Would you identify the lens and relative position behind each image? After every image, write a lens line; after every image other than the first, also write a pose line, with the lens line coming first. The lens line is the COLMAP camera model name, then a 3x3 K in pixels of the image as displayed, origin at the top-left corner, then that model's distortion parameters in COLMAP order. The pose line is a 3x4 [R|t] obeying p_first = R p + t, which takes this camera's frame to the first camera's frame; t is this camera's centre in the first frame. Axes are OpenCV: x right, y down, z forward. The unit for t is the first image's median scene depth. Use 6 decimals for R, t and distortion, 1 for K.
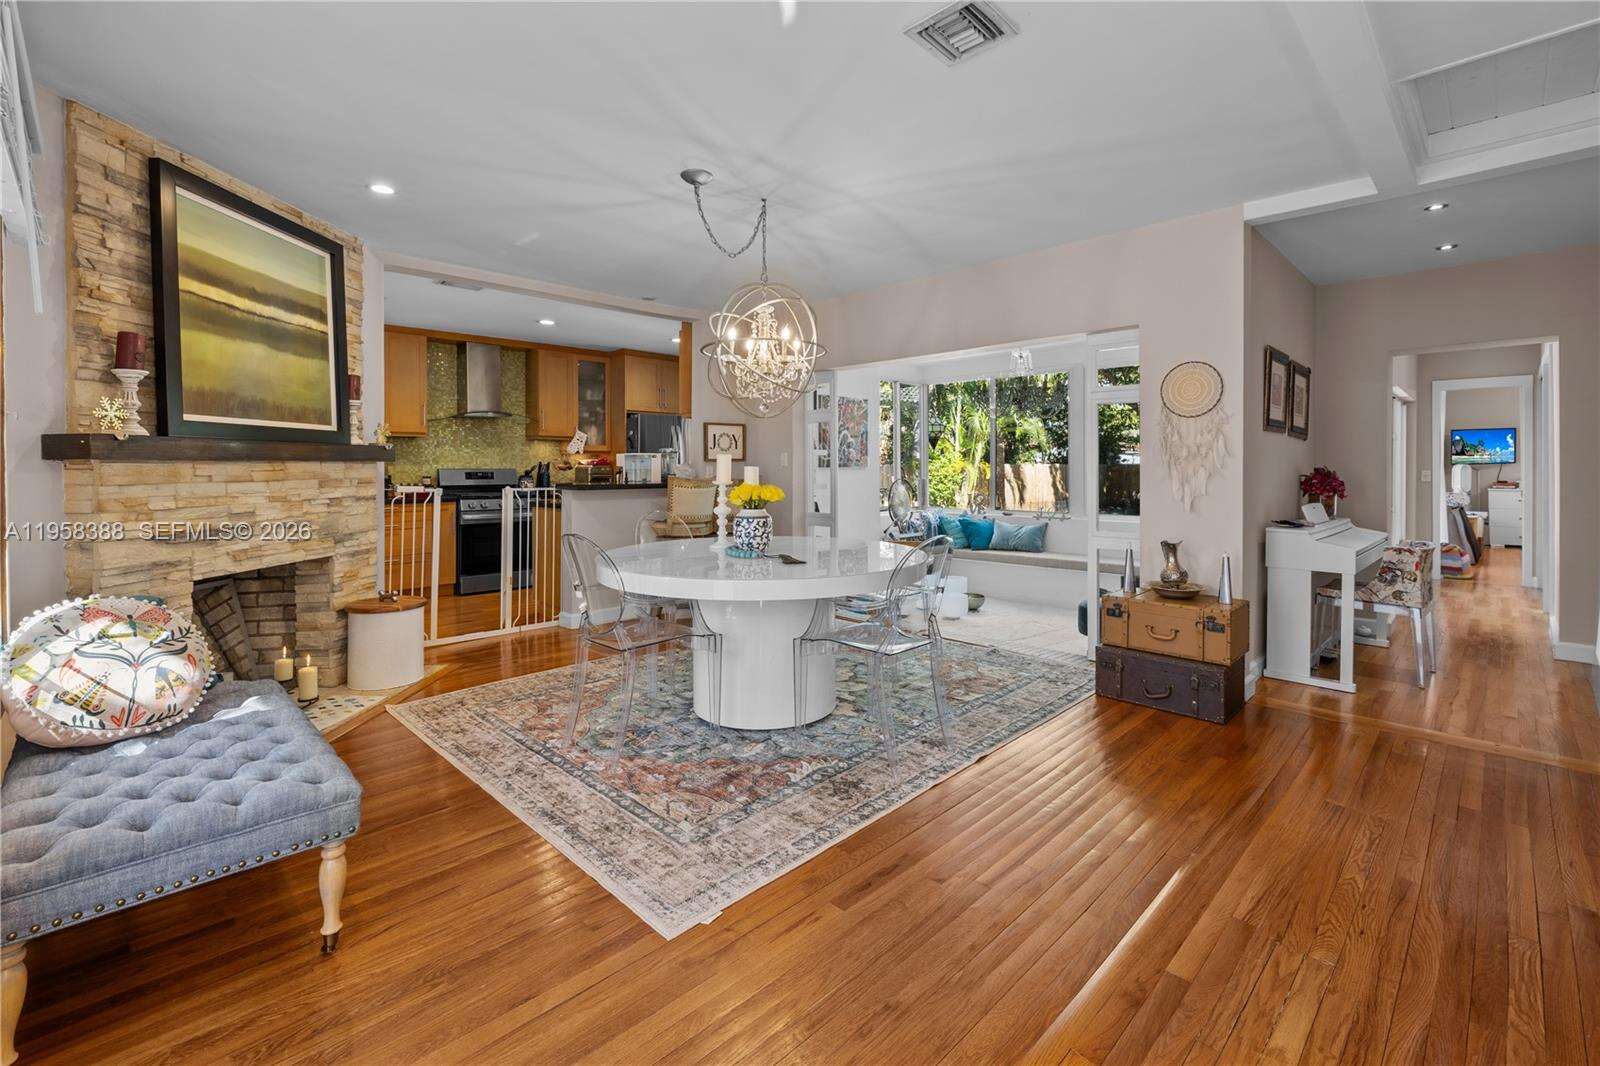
lens RADIAL K [[714.0, 0, 802.3], [0, 714.0, 476.1], [0, 0, 1]] dist [0.000752, 0.000001]
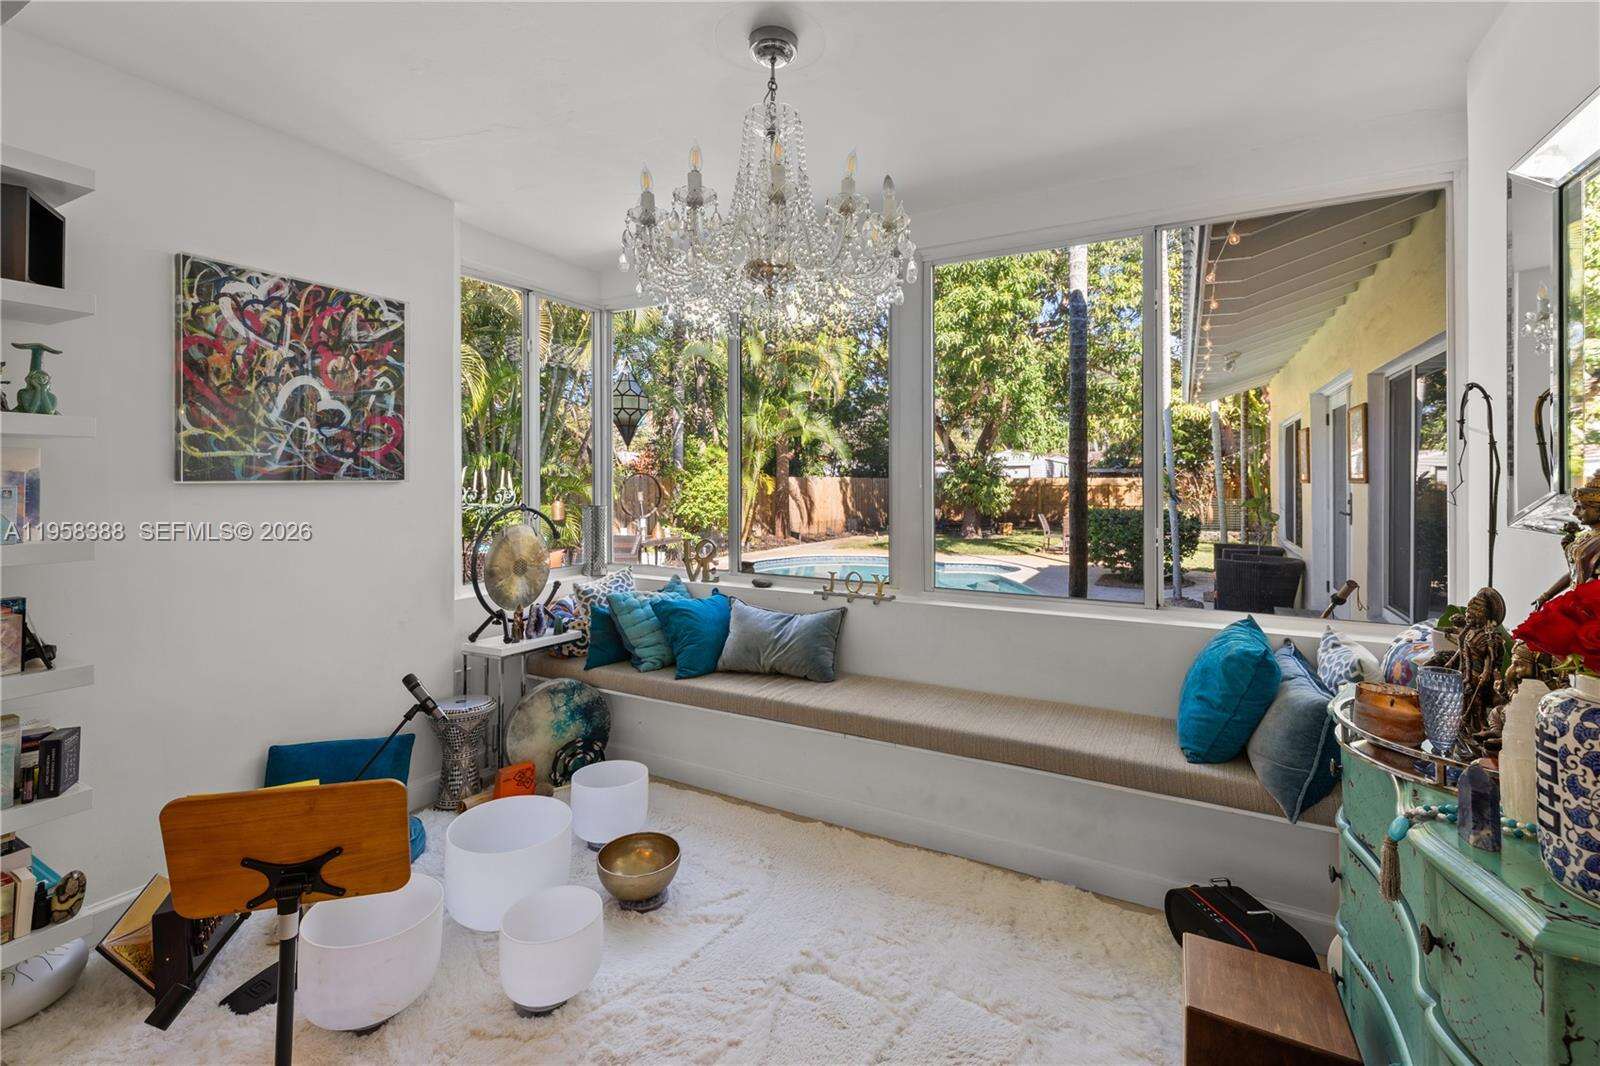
lens RADIAL K [[714.0, 0, 790.8], [0, 714.0, 482.2], [0, 0, 1]] dist [0.000752, 0.000001]
pose [[0.964822, 0.007599, 0.262795, 0.159041], [-0.005190, 0.999938, -0.009858, -0.006960], [-0.262854, 0.008147, 0.964801, 0.476124]]
